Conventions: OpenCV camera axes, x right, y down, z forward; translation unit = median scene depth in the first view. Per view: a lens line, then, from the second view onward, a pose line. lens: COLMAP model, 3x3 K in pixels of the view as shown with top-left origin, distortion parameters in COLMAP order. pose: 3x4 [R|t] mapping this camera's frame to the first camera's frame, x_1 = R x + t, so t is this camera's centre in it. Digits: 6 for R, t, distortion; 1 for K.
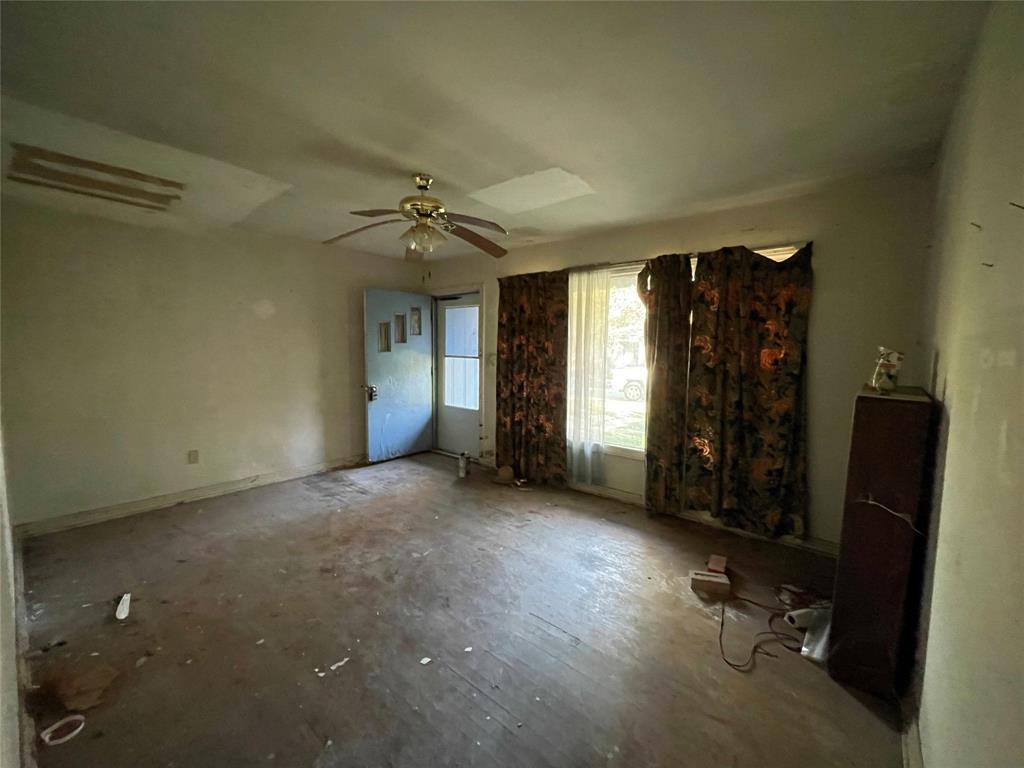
lens RADIAL K [[412.0, 0, 512.0], [0, 412.0, 384.0], [0, 0, 1]] dist [0.000254, -0.000030]
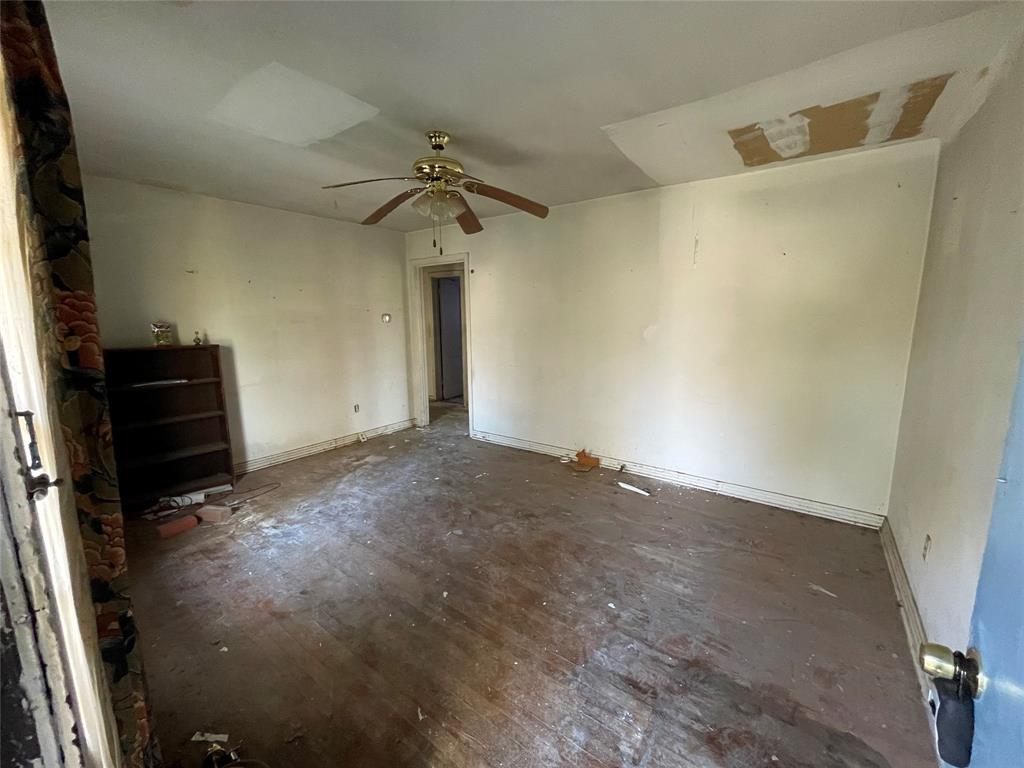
lens RADIAL K [[414.2, 0, 512.0], [0, 414.2, 384.0], [0, 0, 1]] dist [-0.002004, -0.000063]
pose [[-0.998355, 0.002105, -0.057297, -0.233101], [-0.012735, 0.966223, 0.257394, -0.151680], [0.055903, 0.257700, -0.964606, 1.441788]]
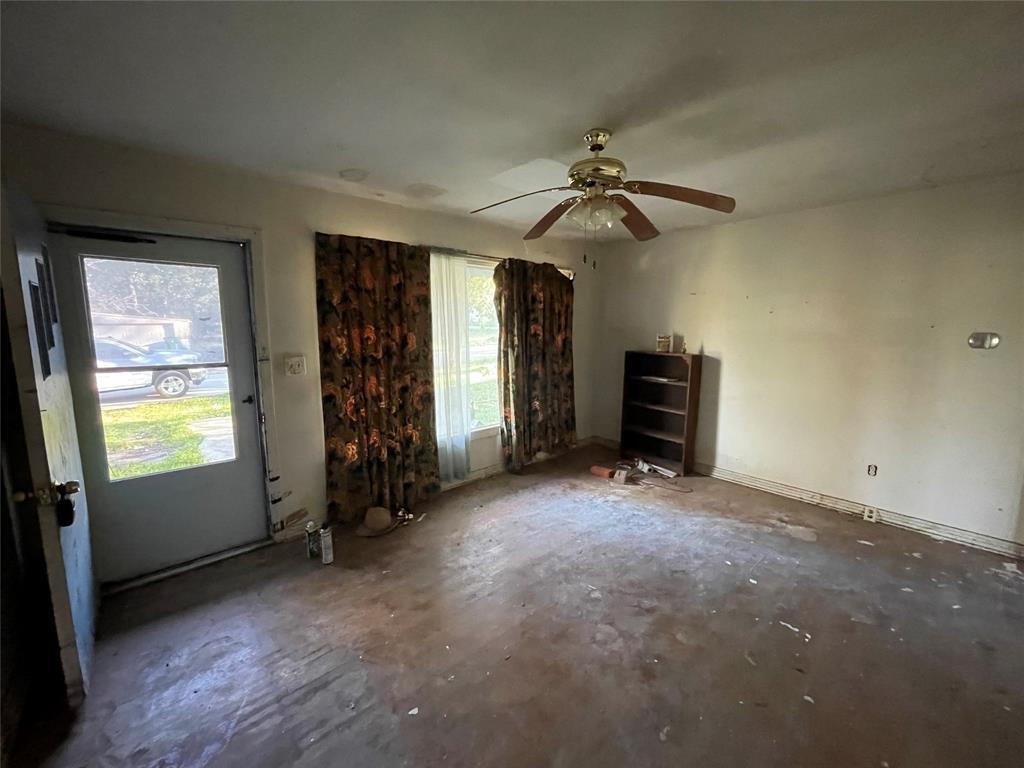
lens RADIAL K [[414.2, 0, 512.0], [0, 414.2, 384.0], [0, 0, 1]] dist [-0.002004, -0.000063]
pose [[0.149535, -0.155291, 0.976486, -0.778362], [0.092609, 0.985448, 0.142534, -0.112820], [-0.984410, 0.069118, 0.161741, 0.762841]]
